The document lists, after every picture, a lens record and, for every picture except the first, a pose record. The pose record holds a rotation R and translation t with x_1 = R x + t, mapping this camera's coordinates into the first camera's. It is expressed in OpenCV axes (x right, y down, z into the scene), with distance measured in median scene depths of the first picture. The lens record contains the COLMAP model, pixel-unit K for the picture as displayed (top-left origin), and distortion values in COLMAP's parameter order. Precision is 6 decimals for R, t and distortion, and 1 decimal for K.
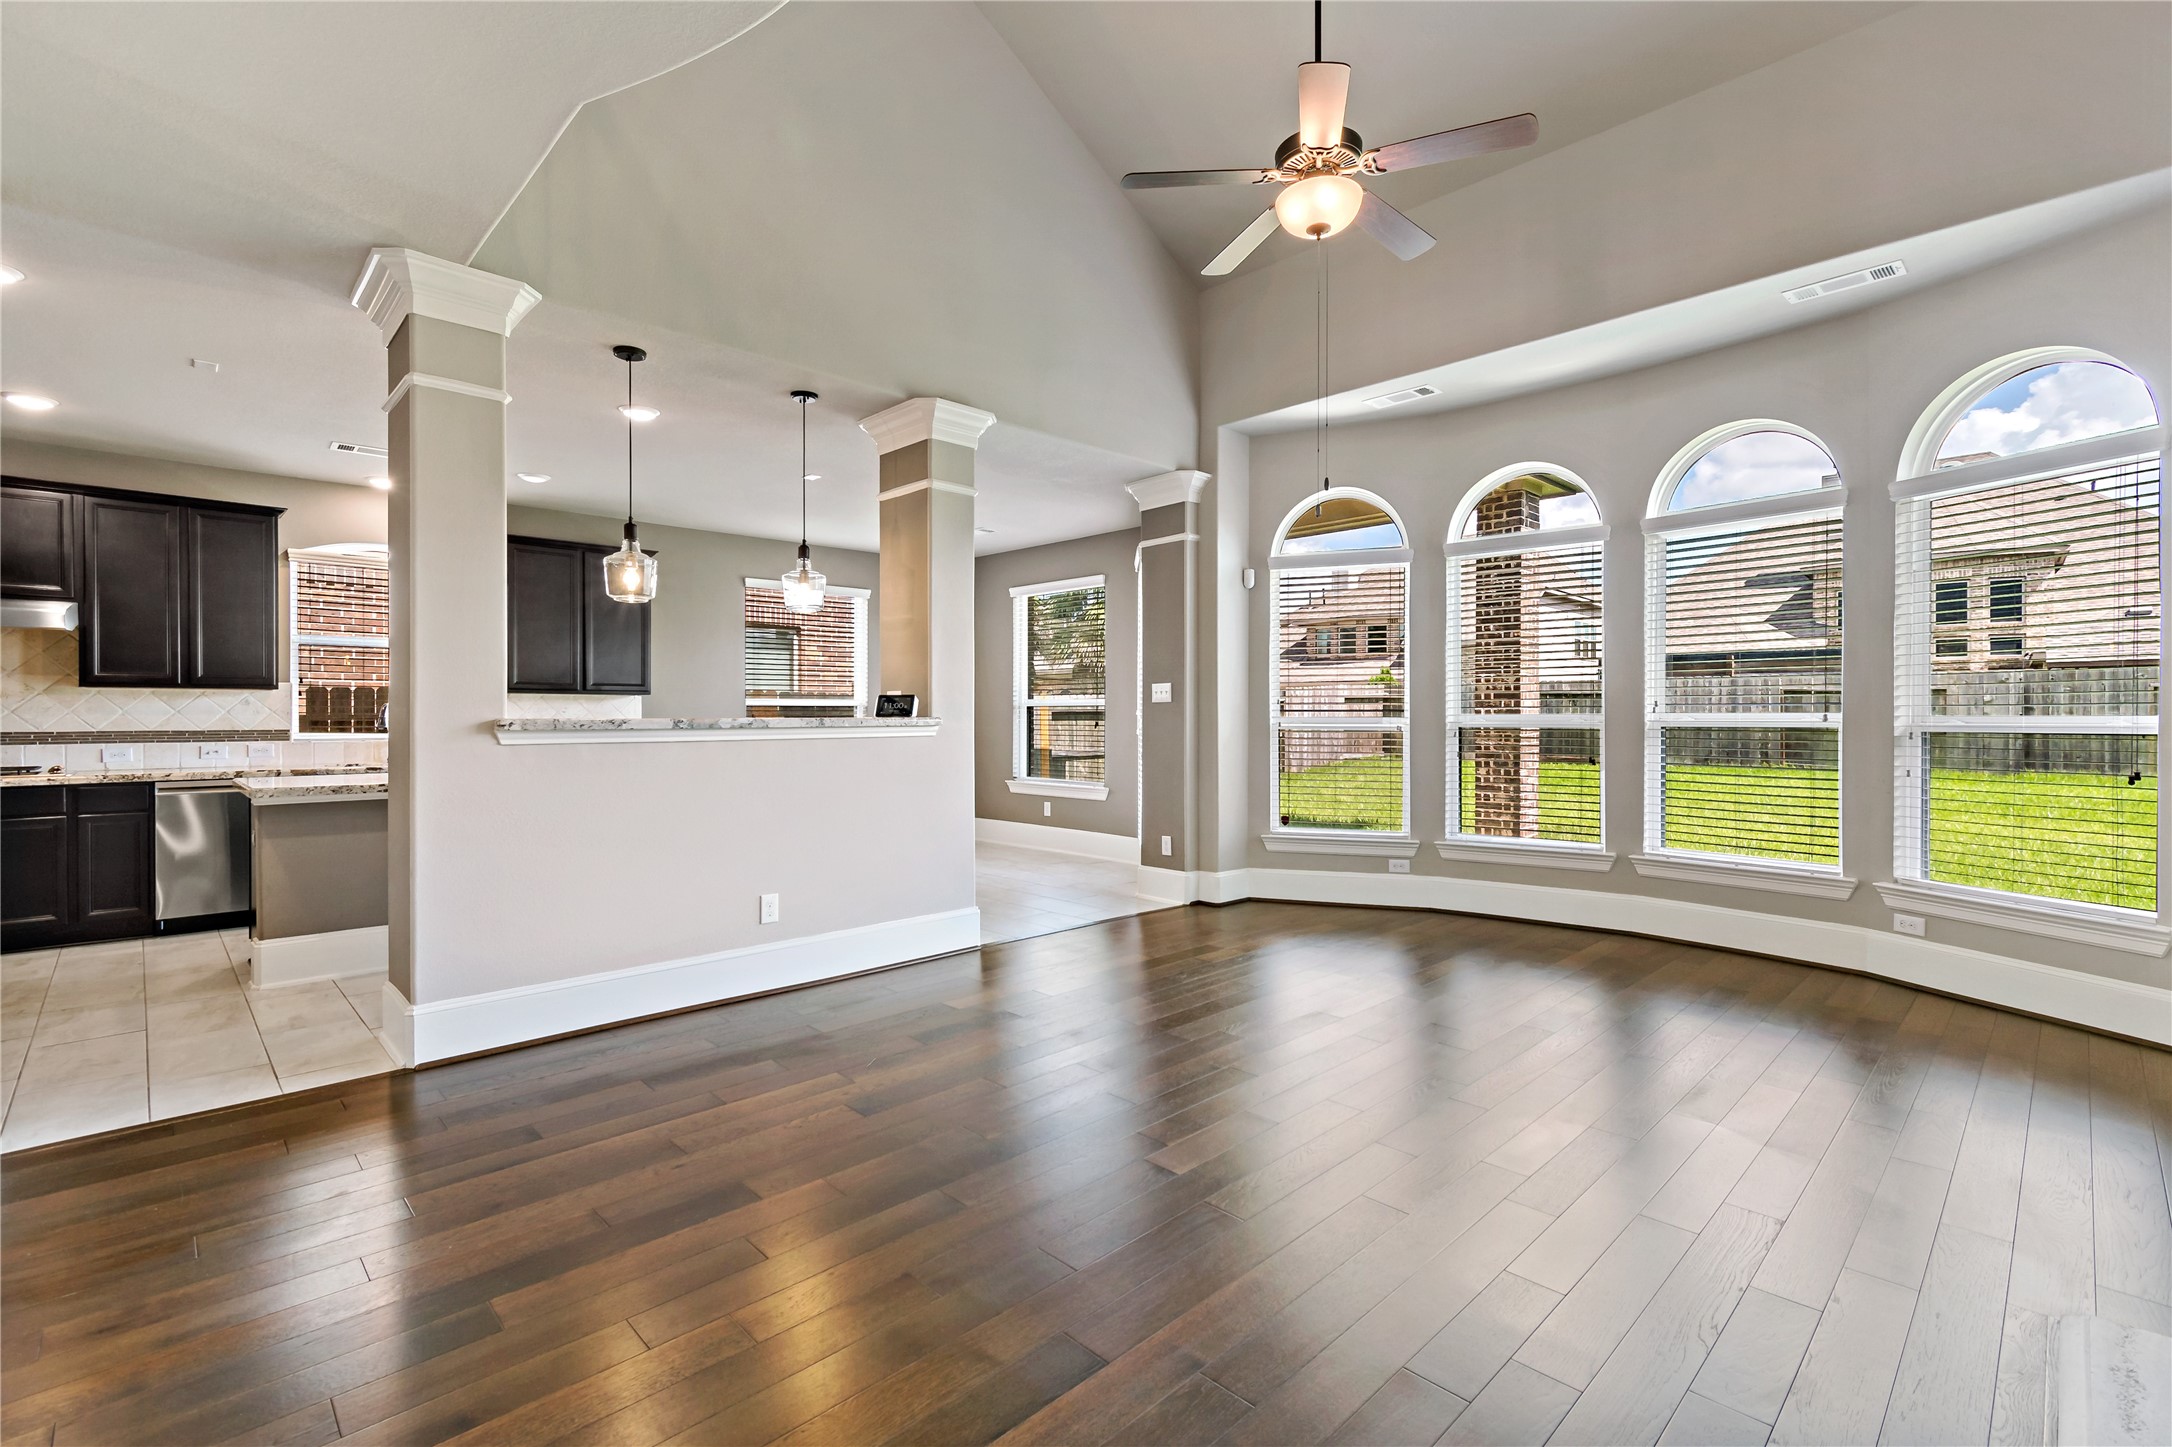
lens RADIAL K [[971.3, 0, 1078.2], [0, 971.3, 715.4], [0, 0, 1]] dist [0.003799, -0.000397]
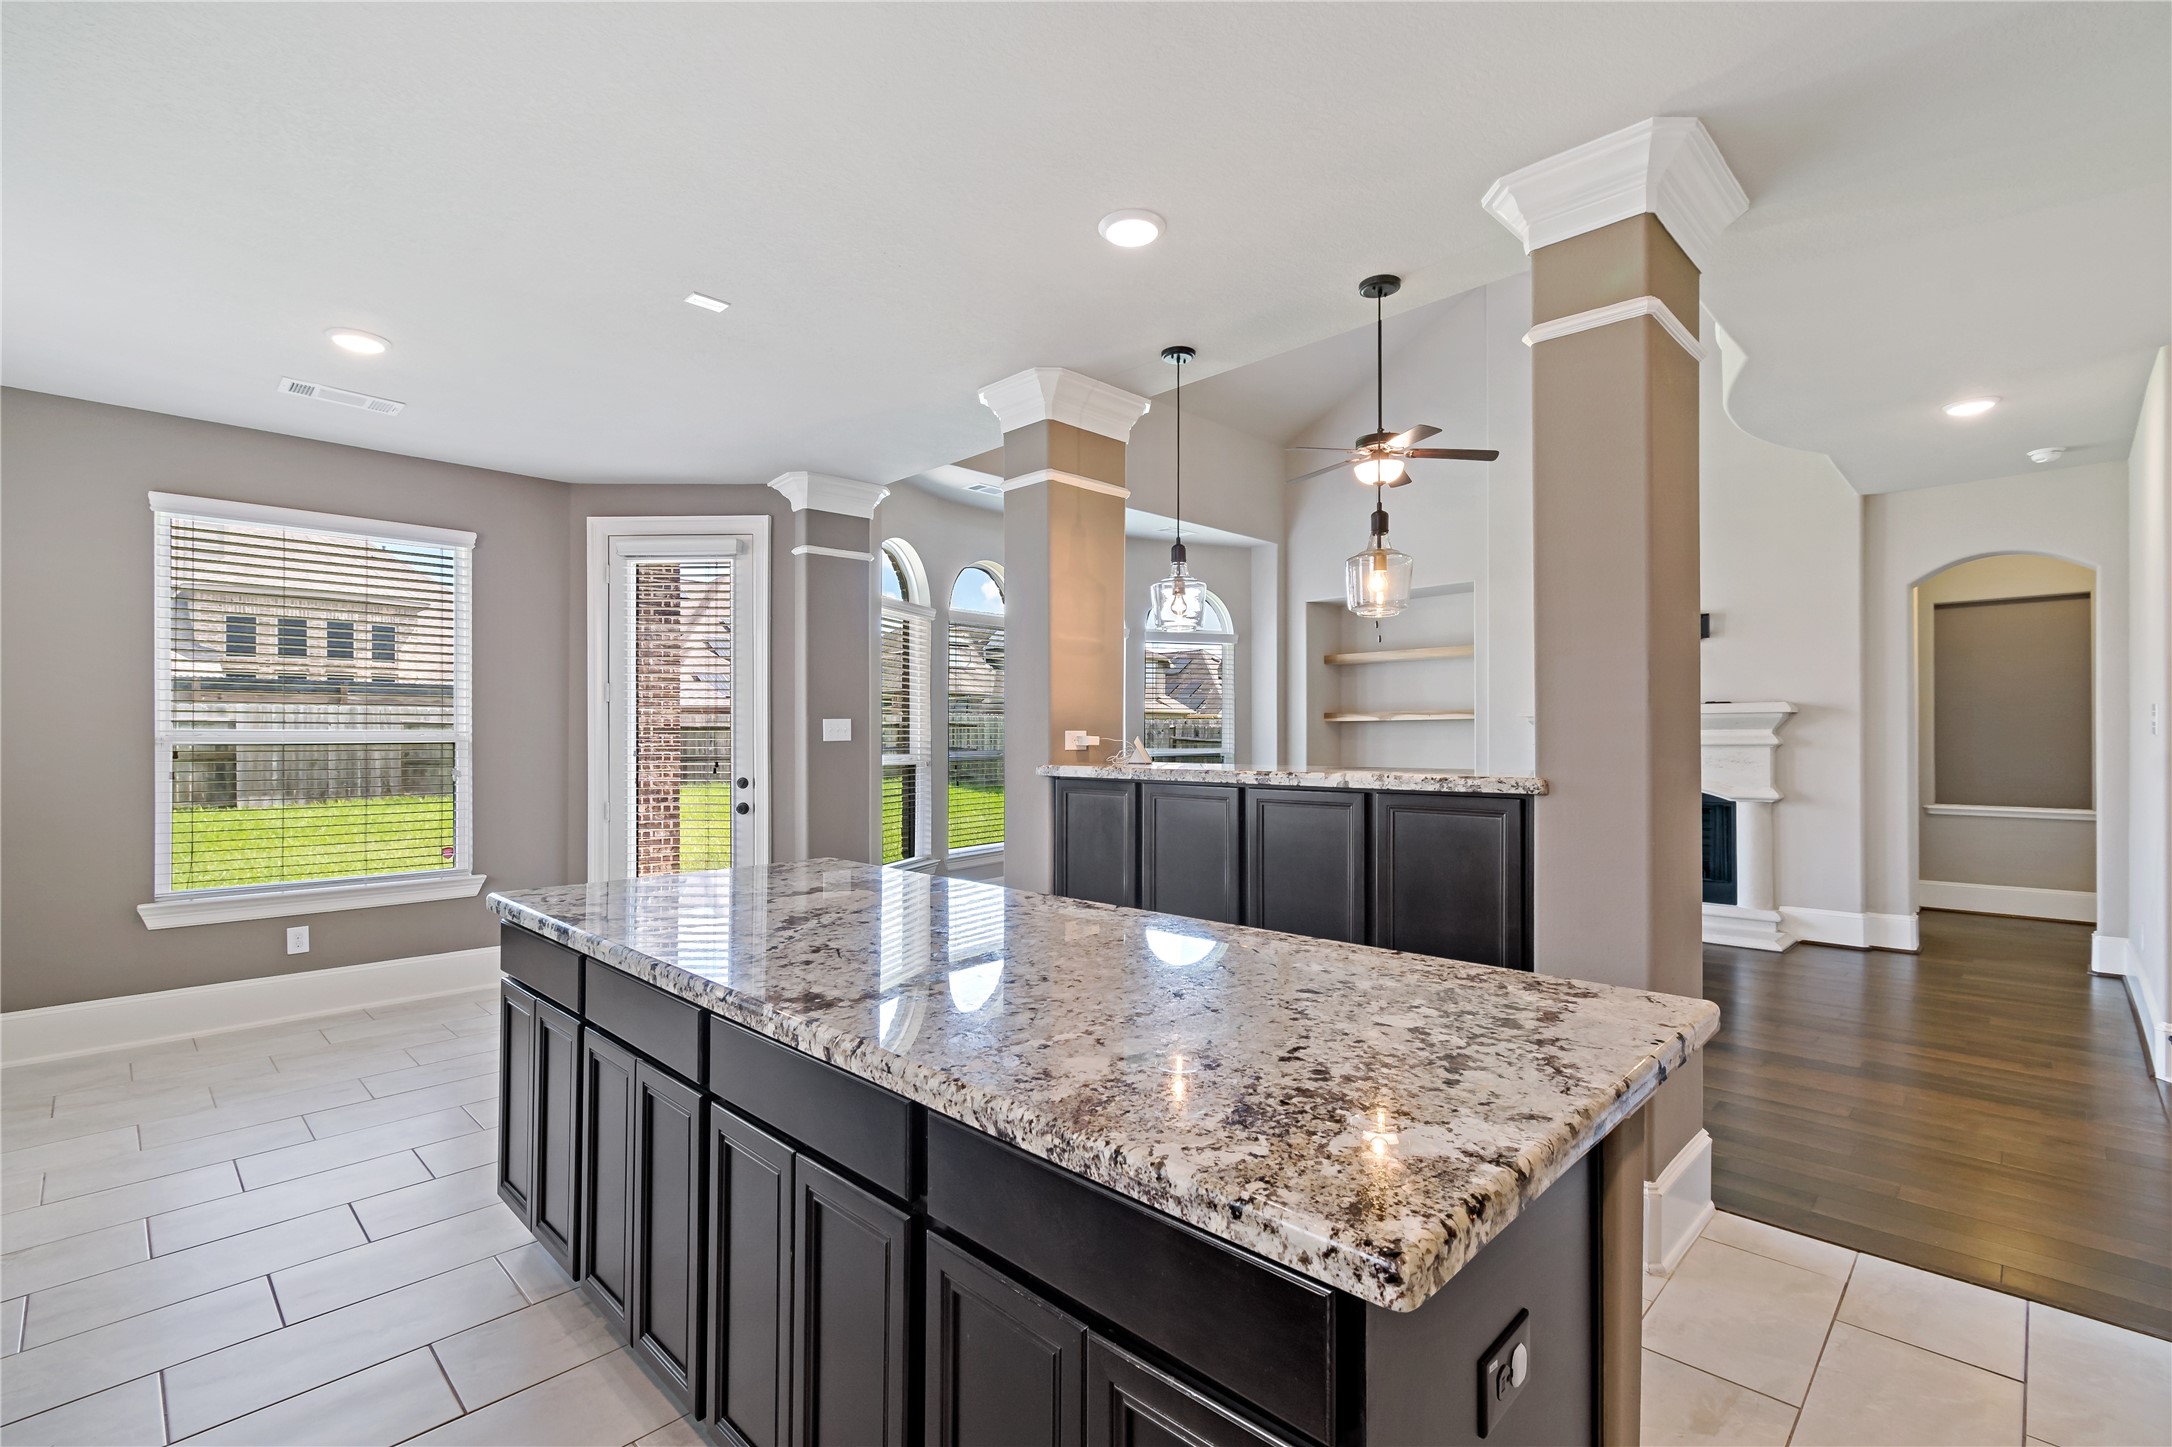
lens RADIAL K [[971.3, 0, 1078.1], [0, 971.3, 734.2], [0, 0, 1]] dist [0.003799, -0.000397]
pose [[-0.020683, 0.005272, 0.999772, -0.782313], [0.004672, 0.999976, -0.005177, -0.014192], [-0.999775, 0.004564, -0.020707, 0.807799]]
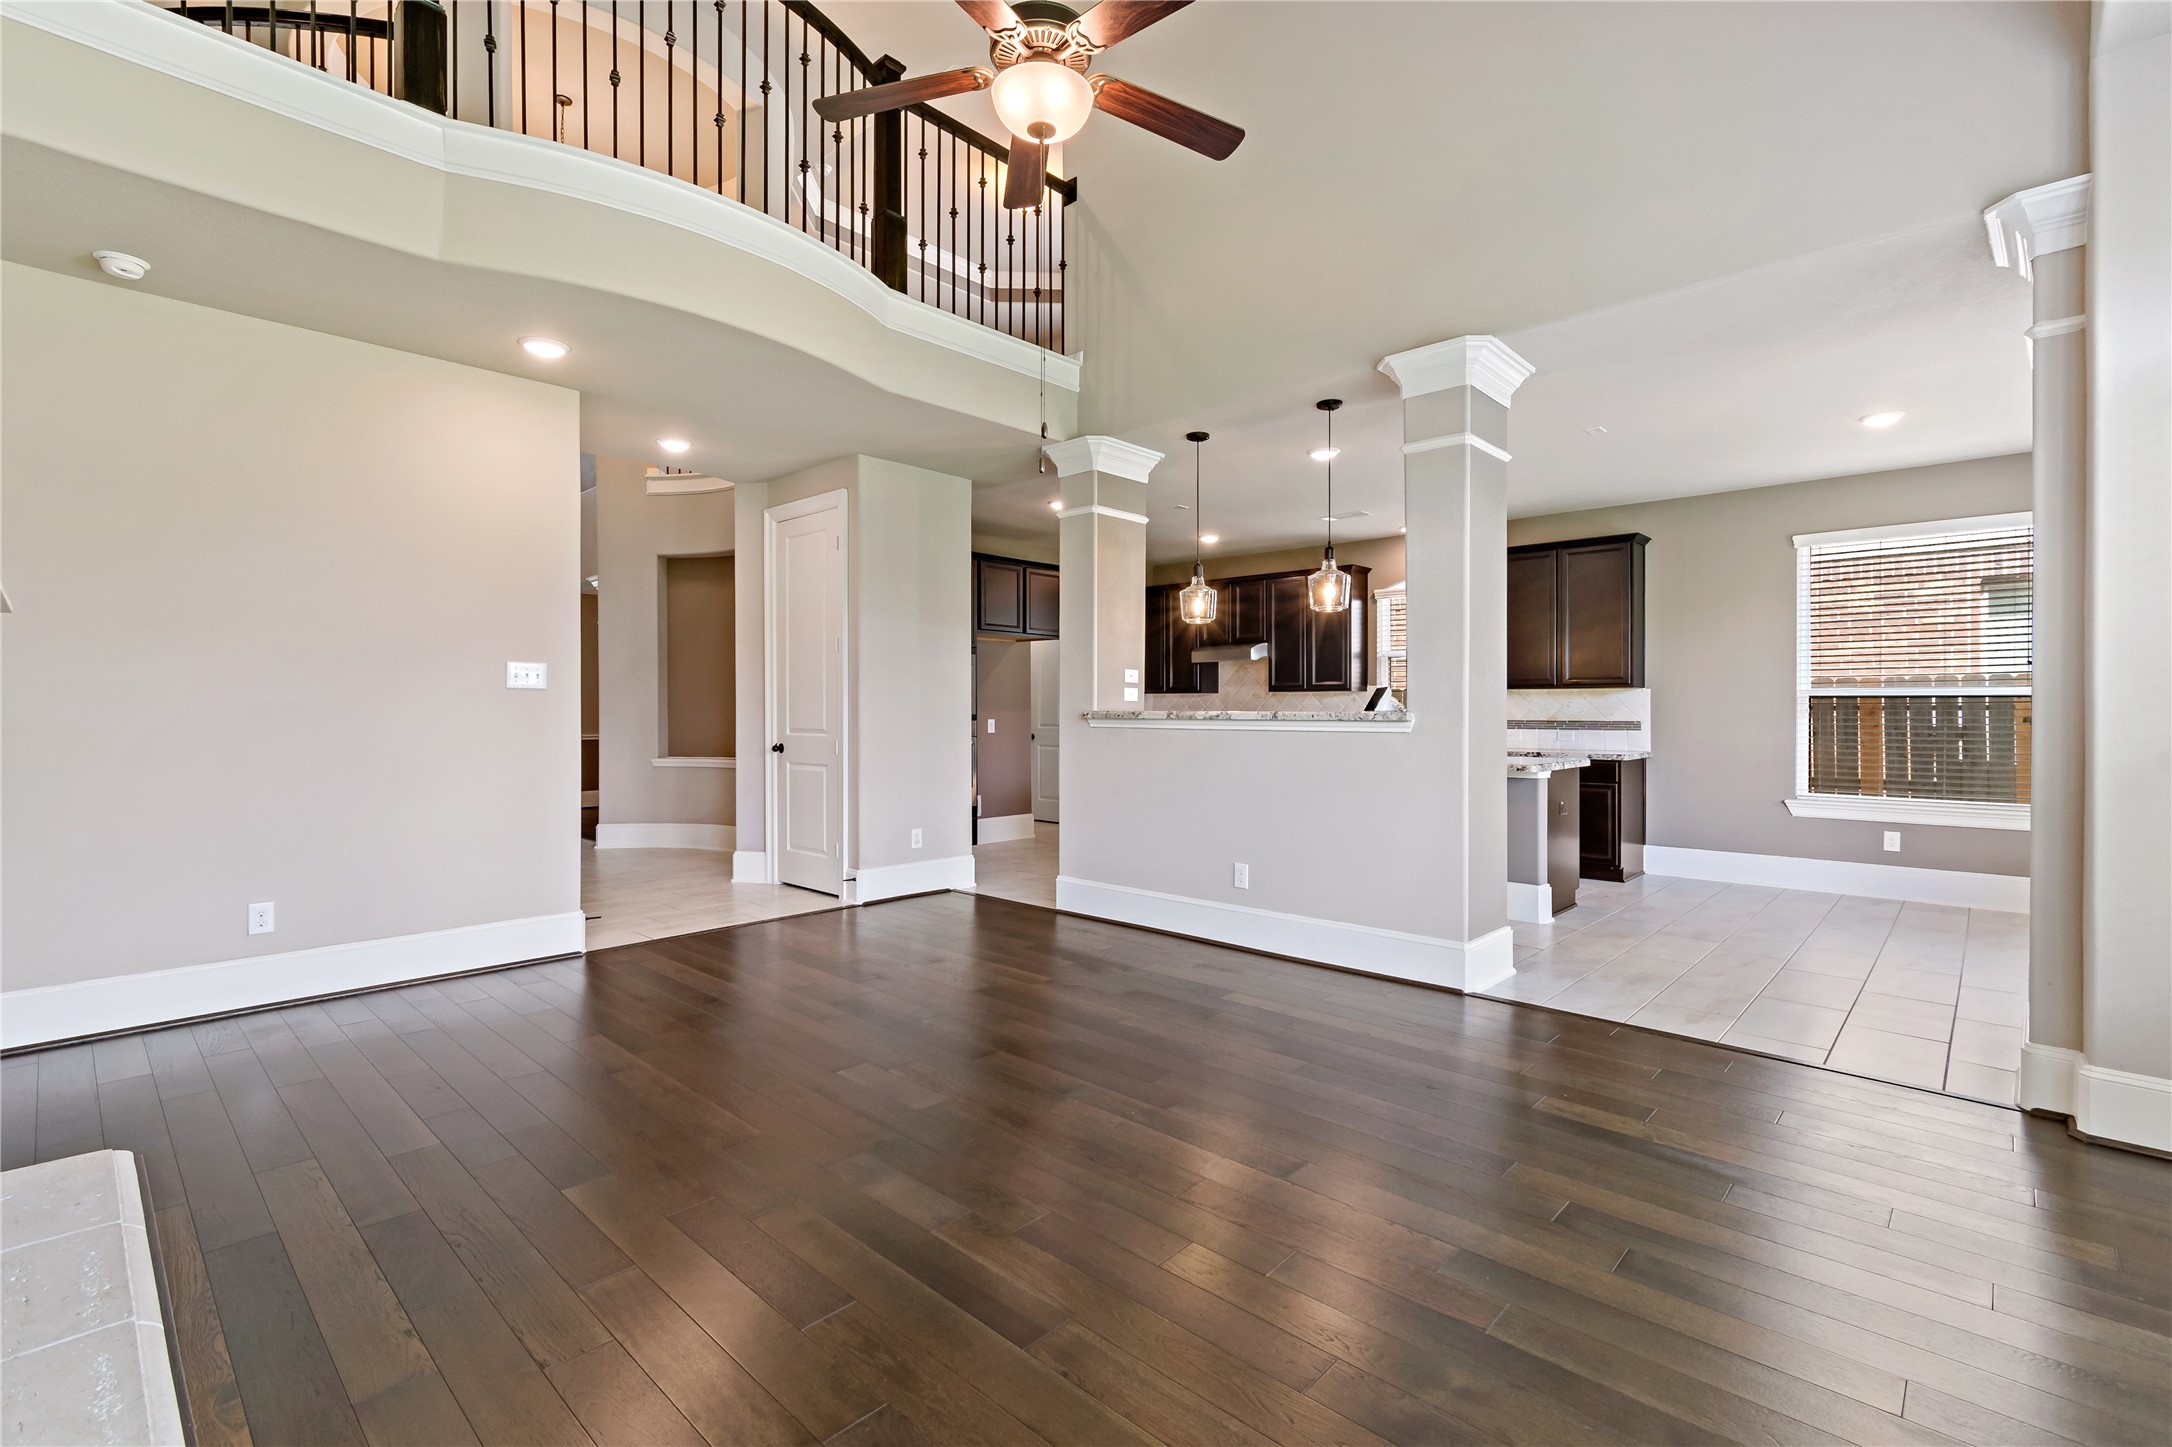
lens RADIAL K [[971.3, 0, 1089.1], [0, 971.3, 707.0], [0, 0, 1]] dist [0.003799, -0.000397]
pose [[0.052196, 0.001071, -0.998636, 0.549757], [-0.003046, 0.999995, 0.000913, -0.002055], [0.998632, 0.002994, 0.052199, 0.501376]]
